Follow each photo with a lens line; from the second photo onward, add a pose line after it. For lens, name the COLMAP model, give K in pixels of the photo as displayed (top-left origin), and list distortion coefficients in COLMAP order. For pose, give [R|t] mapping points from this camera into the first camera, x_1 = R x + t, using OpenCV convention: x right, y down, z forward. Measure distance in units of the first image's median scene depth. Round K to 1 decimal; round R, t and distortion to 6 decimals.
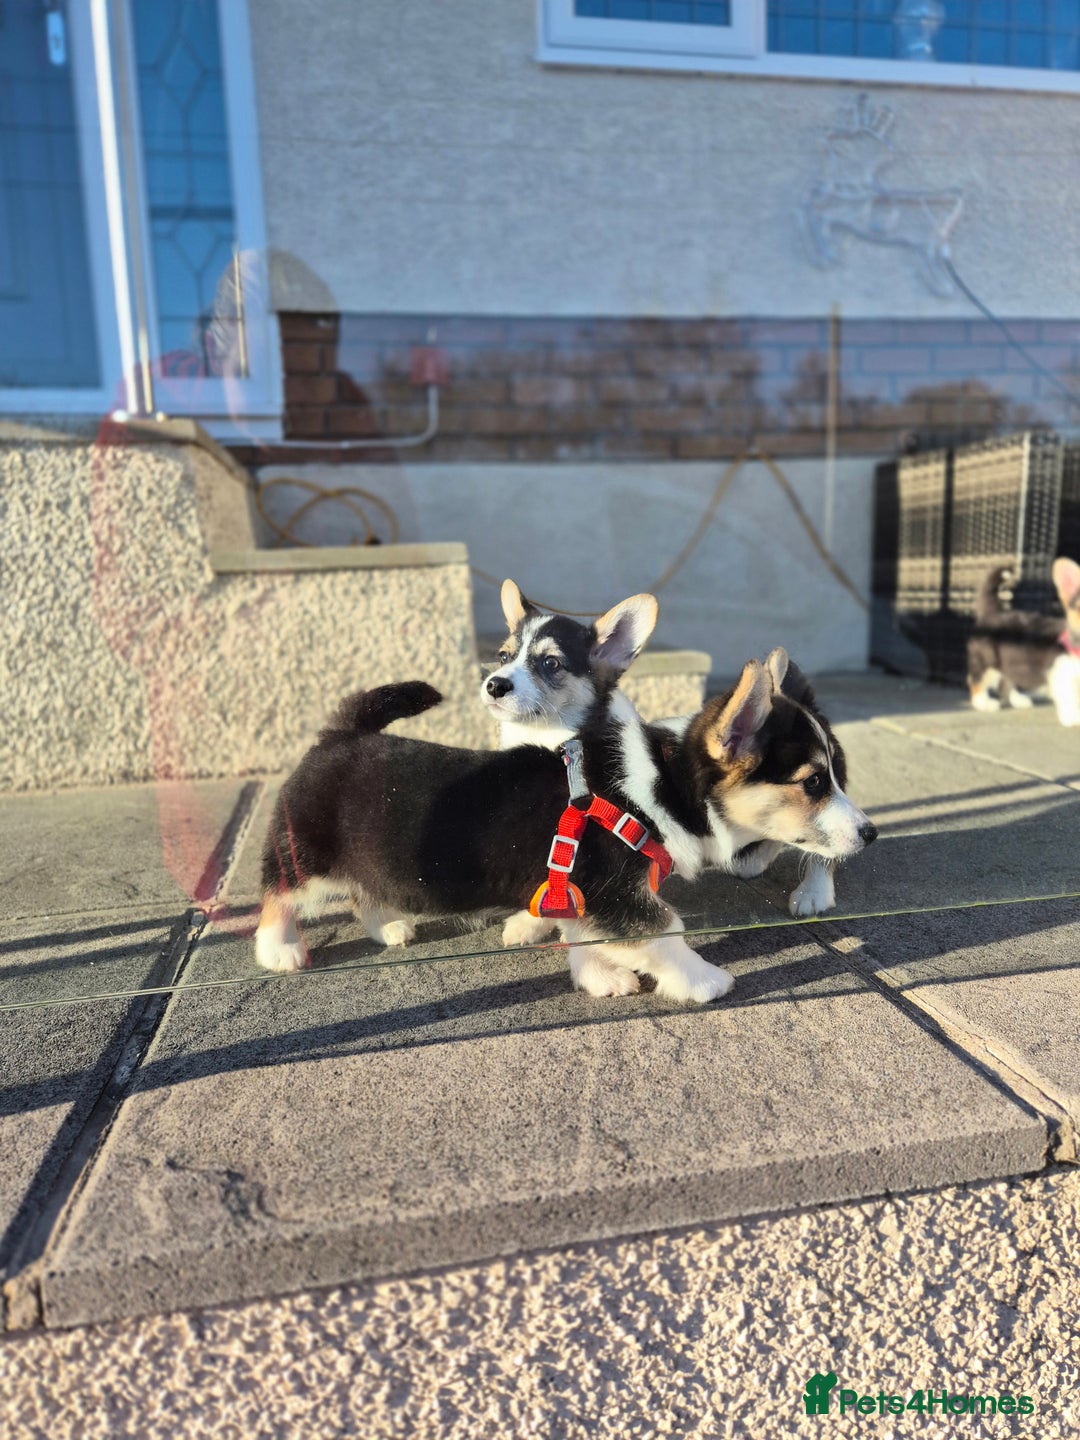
lens RADIAL K [[1027.5, 0, 540.0], [0, 1027.5, 720.0], [0, 0, 1]] dist [0.046342, -0.002546]
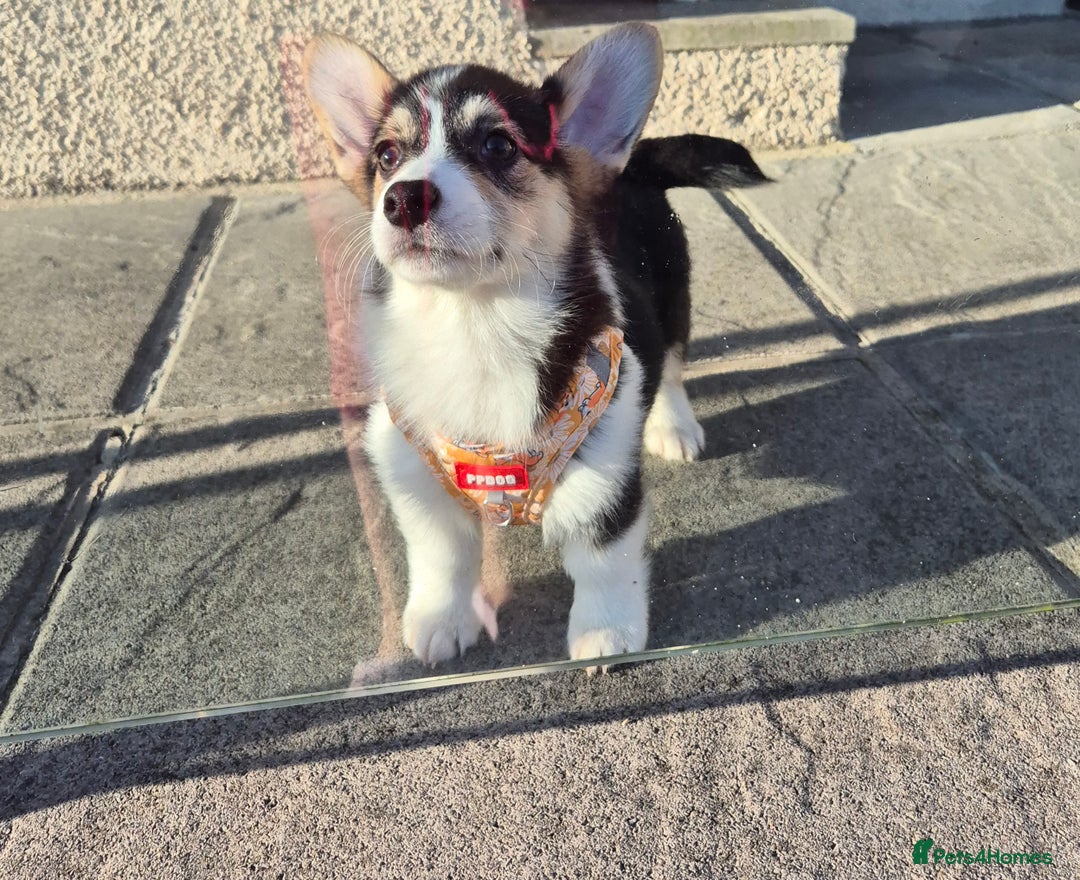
lens RADIAL K [[1215.5, 0, 584.2], [0, 1215.5, 242.5], [0, 0, 1]] dist [0.027634, 0.009414]
pose [[0.999374, 0.006029, -0.034858, 0.014044], [0.000247, 0.984157, 0.177302, -0.082185], [0.035375, -0.177199, 0.983539, 0.199590]]
